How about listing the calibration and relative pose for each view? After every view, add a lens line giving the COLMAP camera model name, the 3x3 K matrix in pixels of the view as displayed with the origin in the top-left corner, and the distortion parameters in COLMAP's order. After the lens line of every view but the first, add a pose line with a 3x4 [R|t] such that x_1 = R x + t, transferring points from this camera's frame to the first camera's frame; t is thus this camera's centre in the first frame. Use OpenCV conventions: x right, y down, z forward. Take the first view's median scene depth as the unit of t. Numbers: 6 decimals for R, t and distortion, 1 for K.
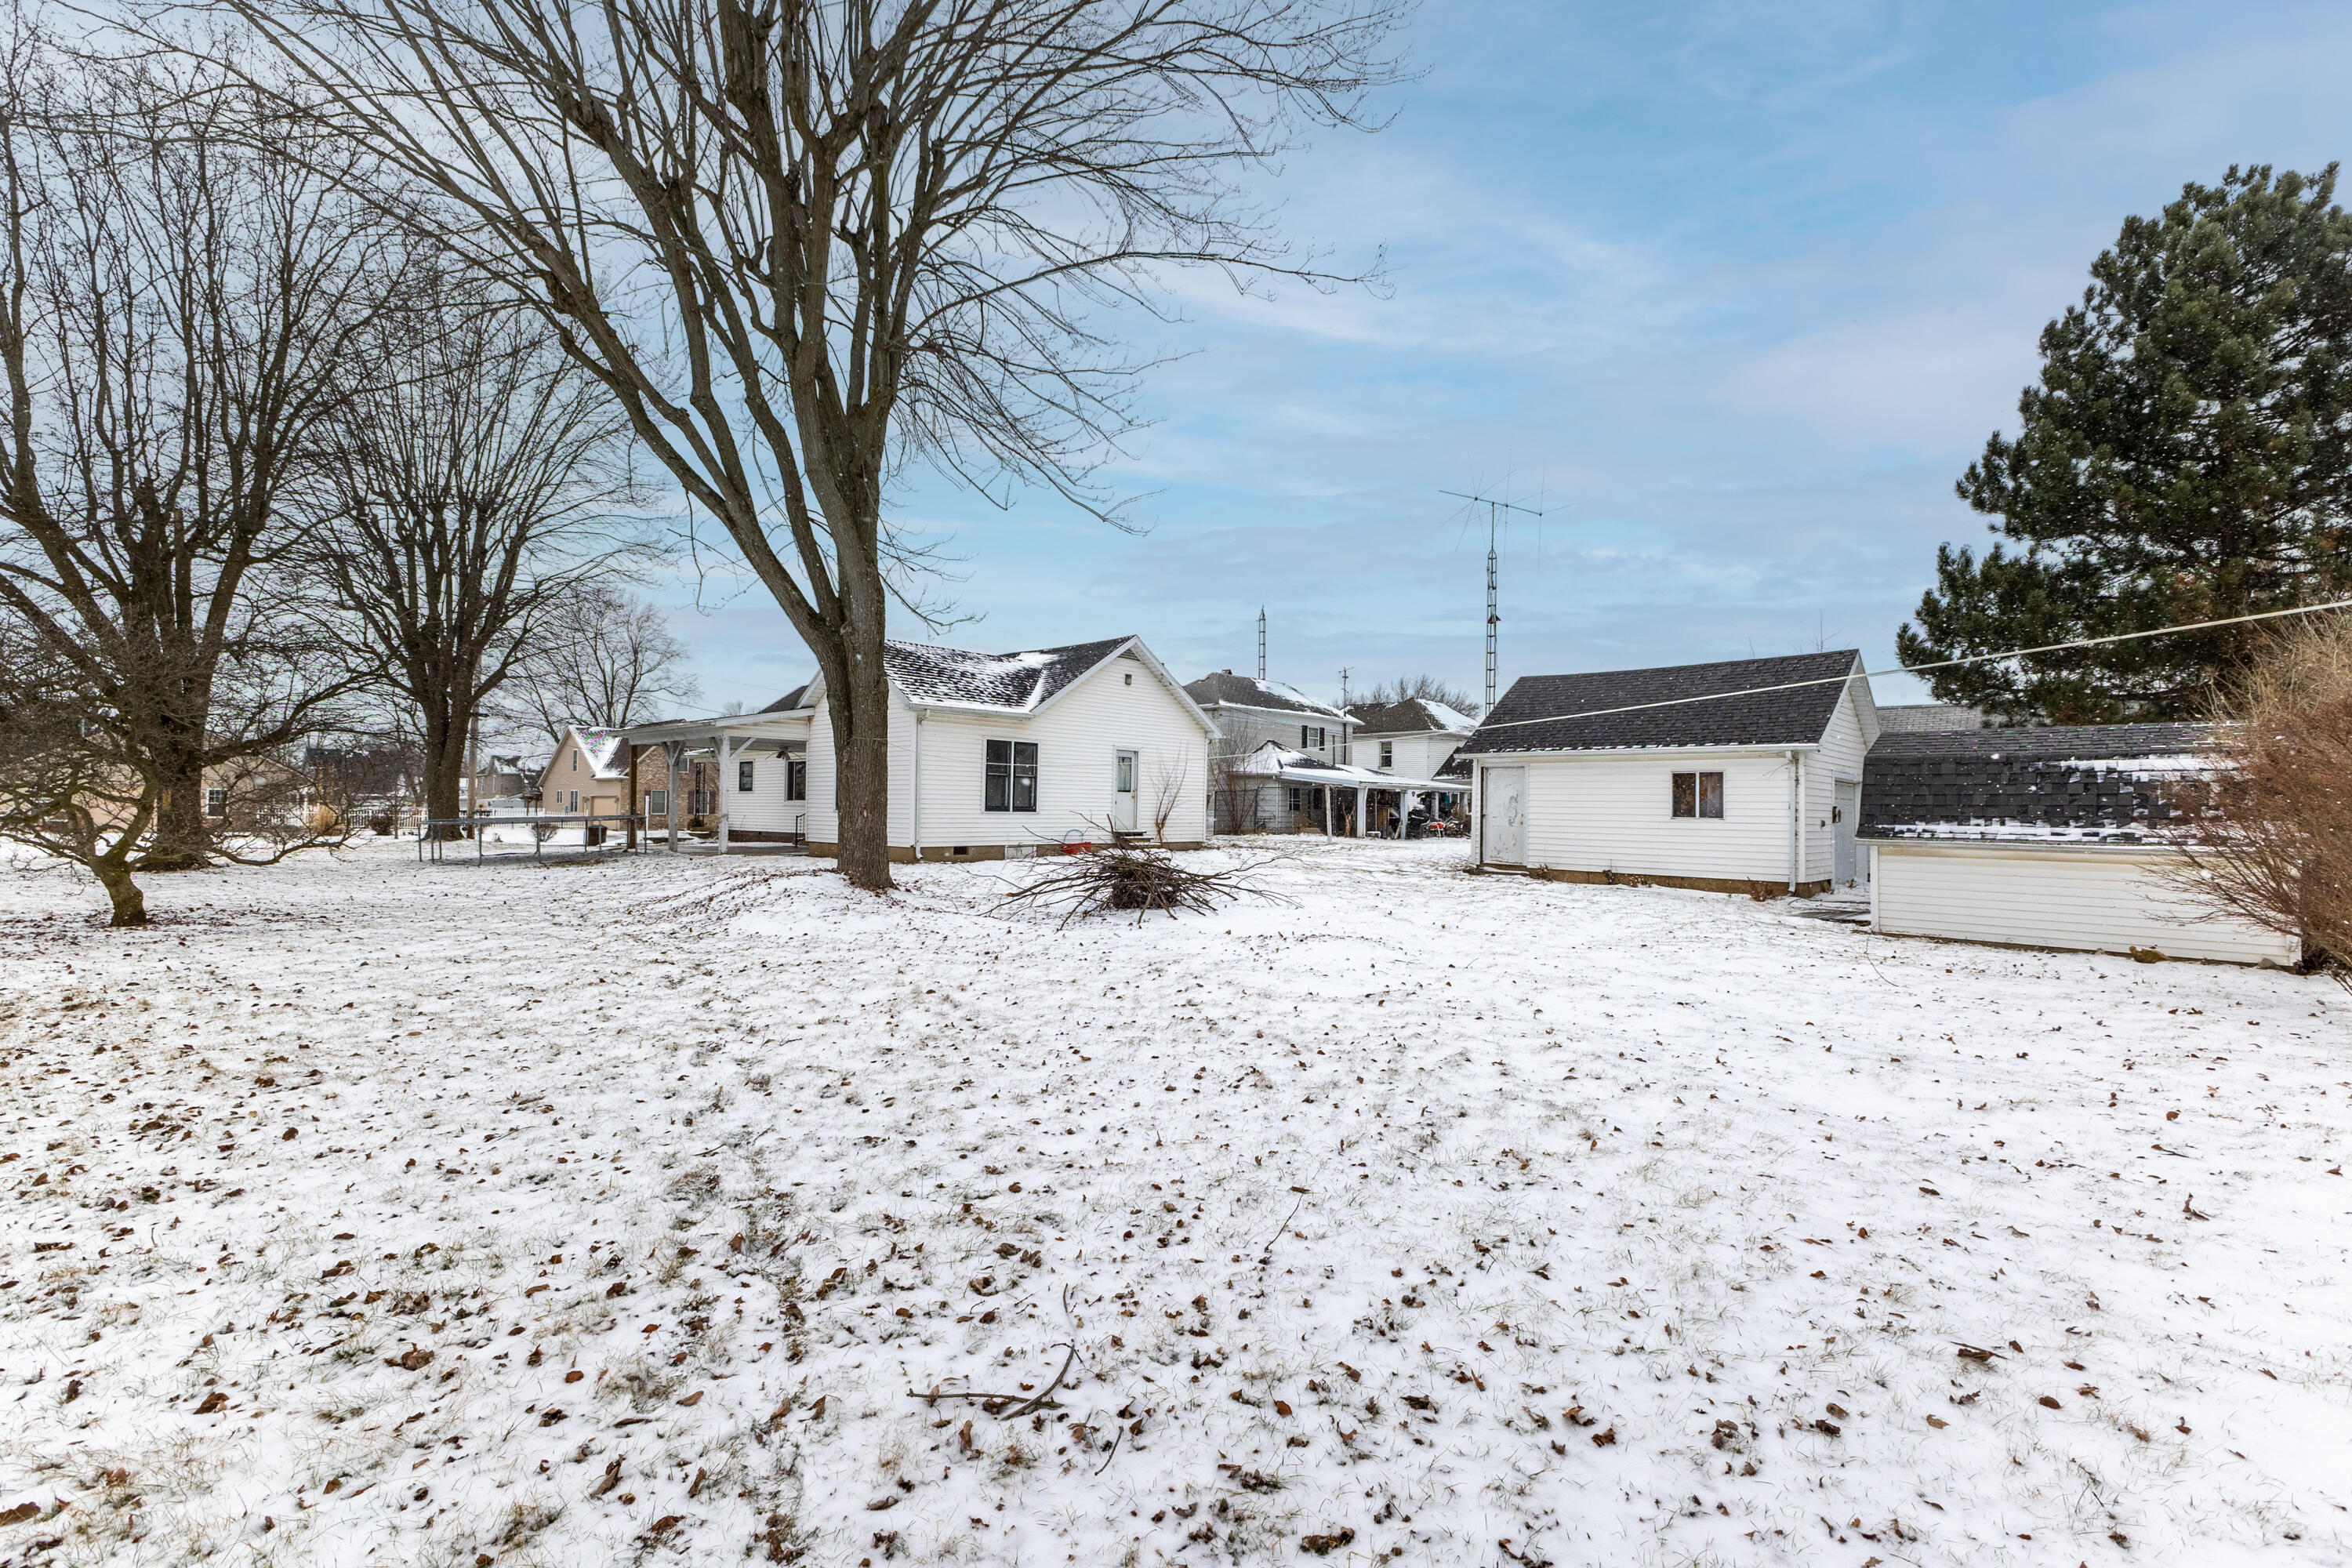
lens RADIAL K [[1019.6, 0, 1176.3], [0, 1019.6, 774.1], [0, 0, 1]] dist [0.003830, -0.000015]
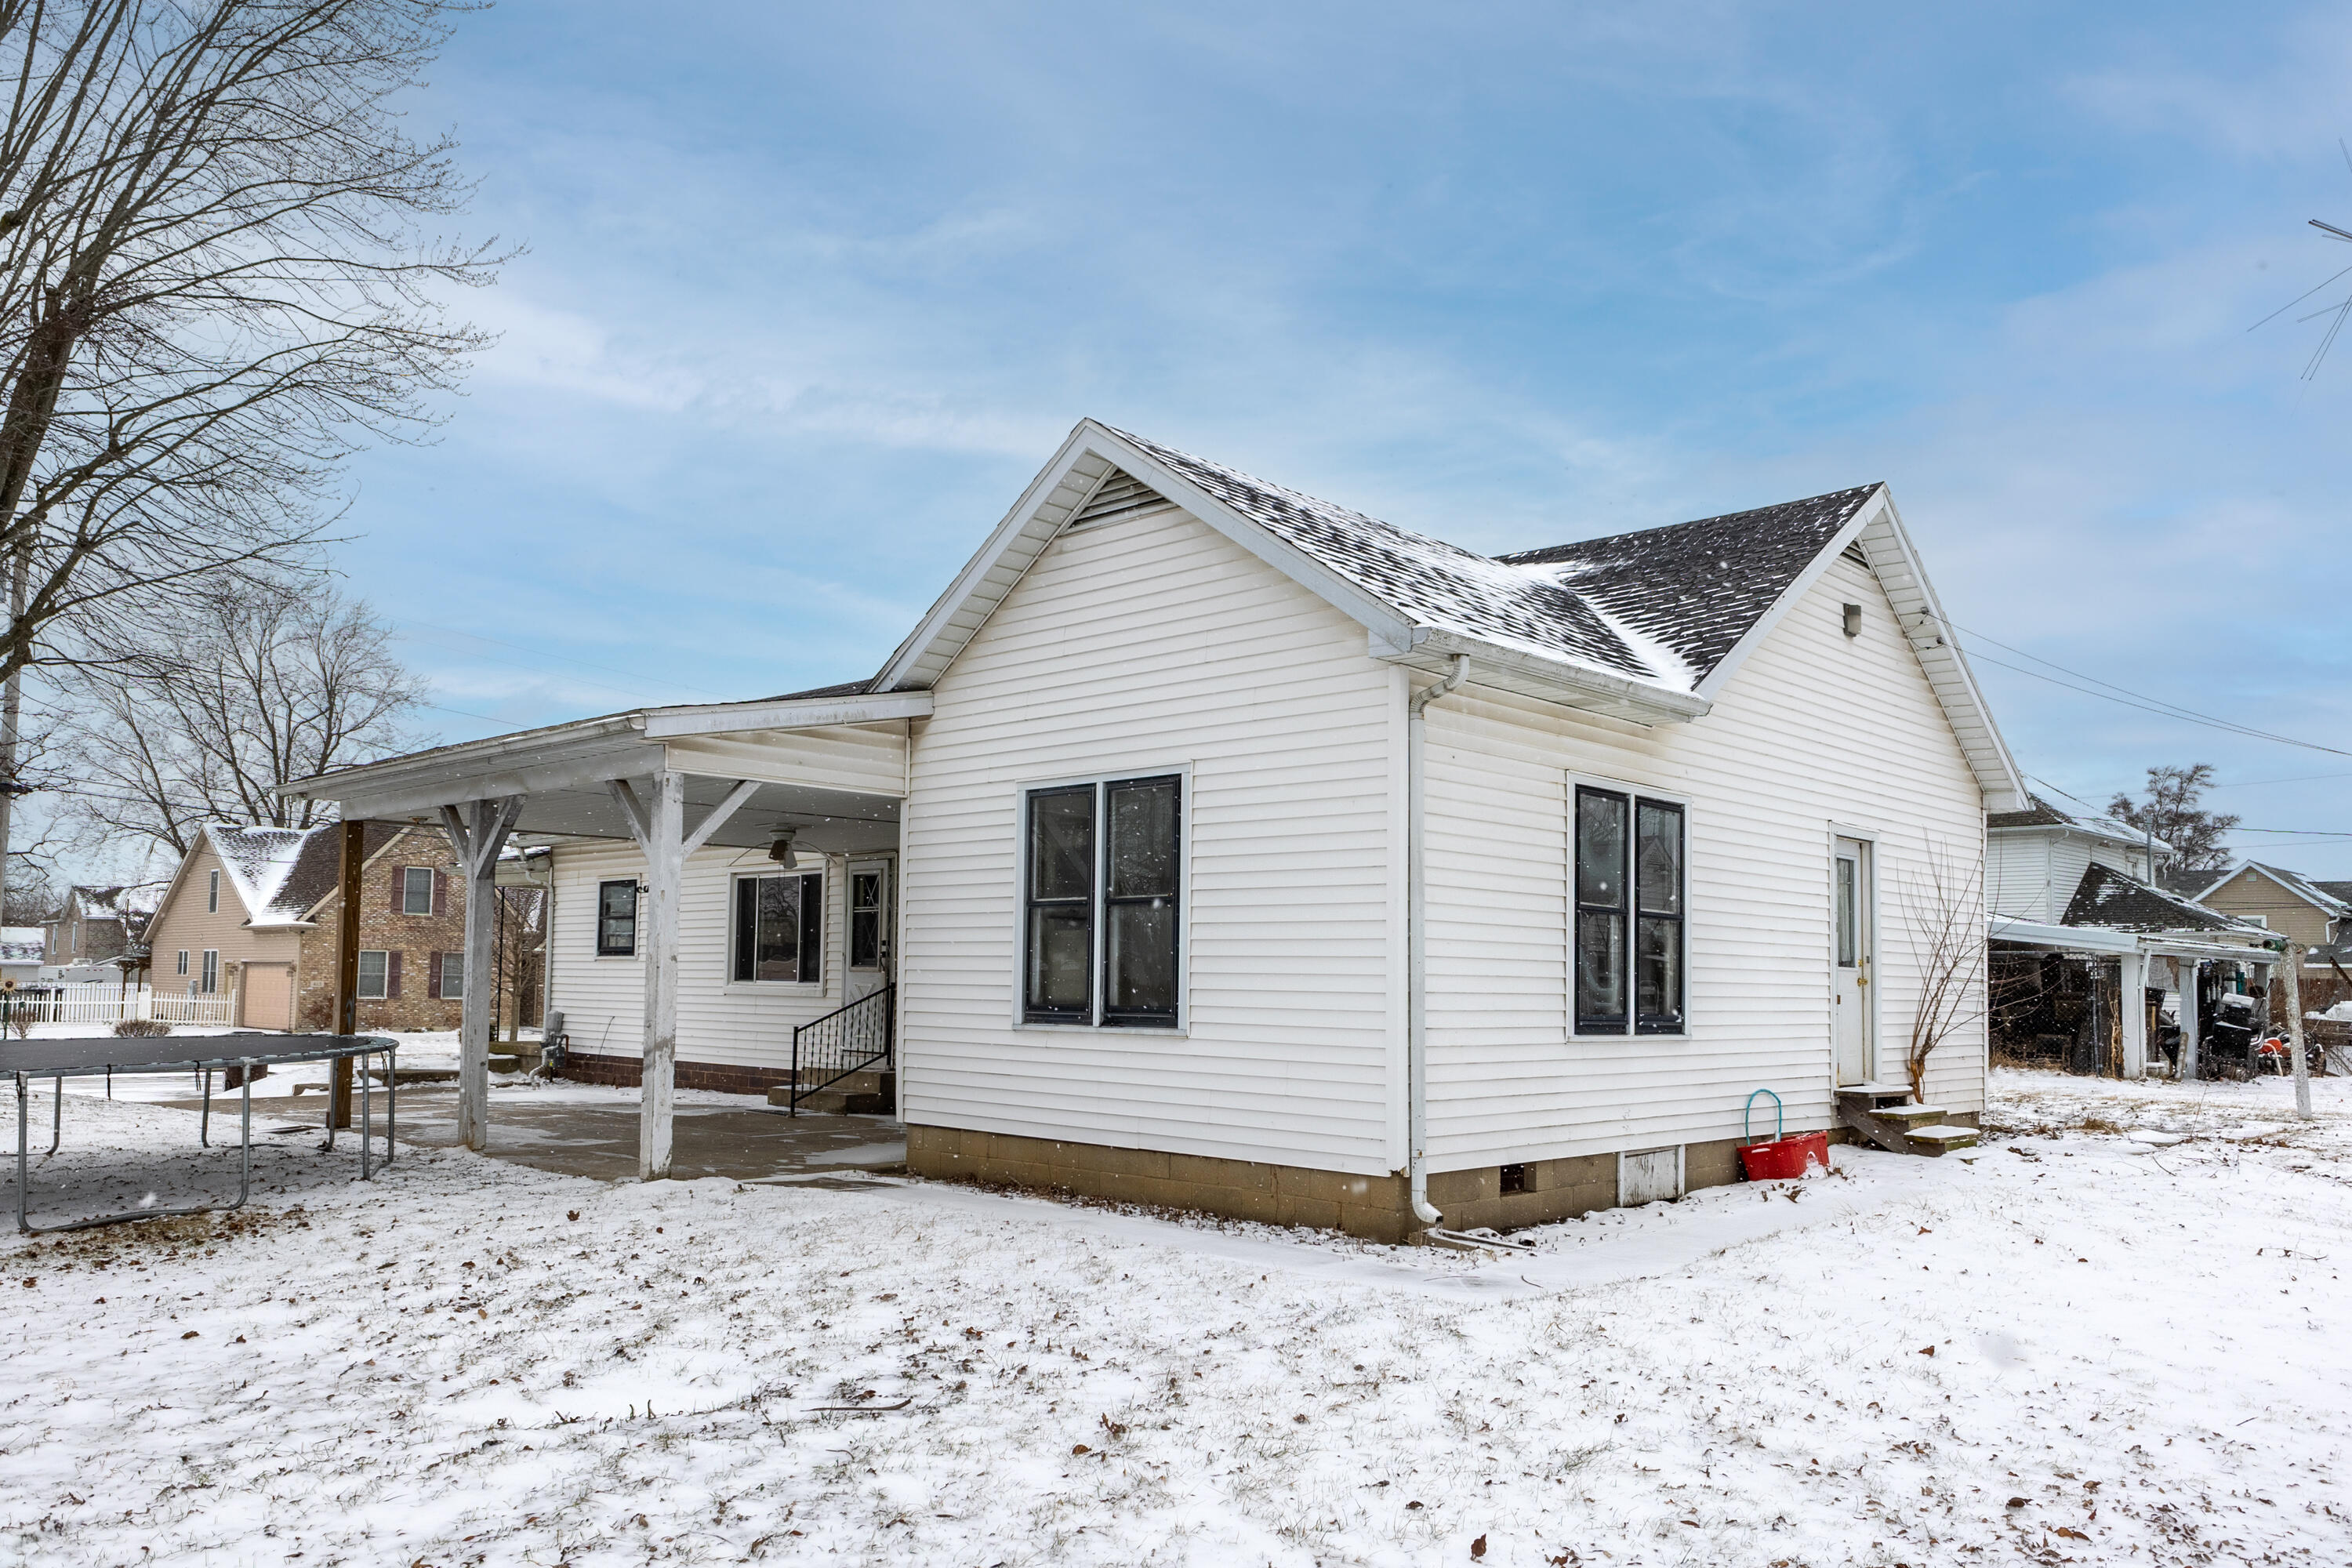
lens RADIAL K [[1767.9, 0, 1172.3], [0, 1767.9, 850.4], [0, 0, 1]] dist [-0.008915, -0.003406]
pose [[0.999285, 0.002318, -0.037739, -0.080472], [-0.003925, 0.999086, -0.042567, 0.001804], [0.037605, 0.042685, 0.998381, 0.143803]]
